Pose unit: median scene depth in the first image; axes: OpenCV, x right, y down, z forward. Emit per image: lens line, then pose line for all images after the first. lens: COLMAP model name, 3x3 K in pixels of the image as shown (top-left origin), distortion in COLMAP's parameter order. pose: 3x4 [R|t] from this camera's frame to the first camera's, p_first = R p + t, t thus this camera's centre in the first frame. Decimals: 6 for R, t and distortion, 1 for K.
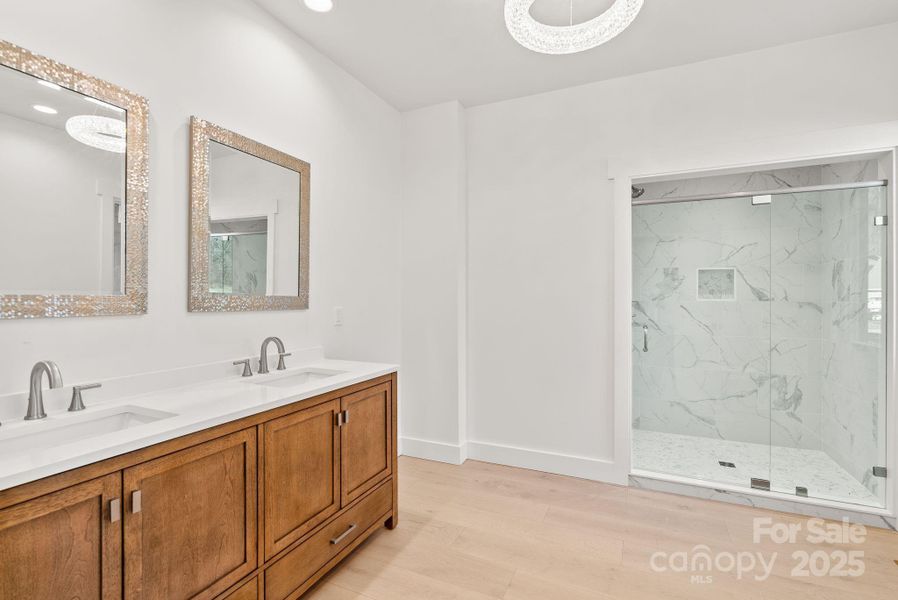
lens RADIAL K [[414.3, 0, 448.7], [0, 414.3, 296.6], [0, 0, 1]] dist [0.003392, 0.000617]
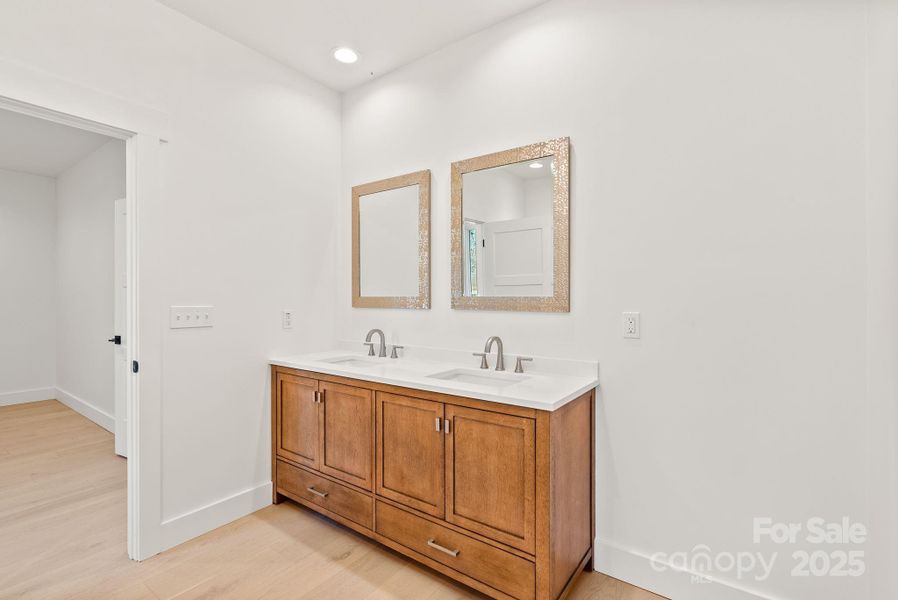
lens RADIAL K [[414.3, 0, 448.7], [0, 414.3, 296.6], [0, 0, 1]] dist [0.003392, 0.000617]
pose [[-0.185047, -0.002204, -0.982727, 0.714049], [0.000382, 0.999997, -0.002315, -0.000870], [0.982730, -0.000804, -0.185046, 1.250556]]
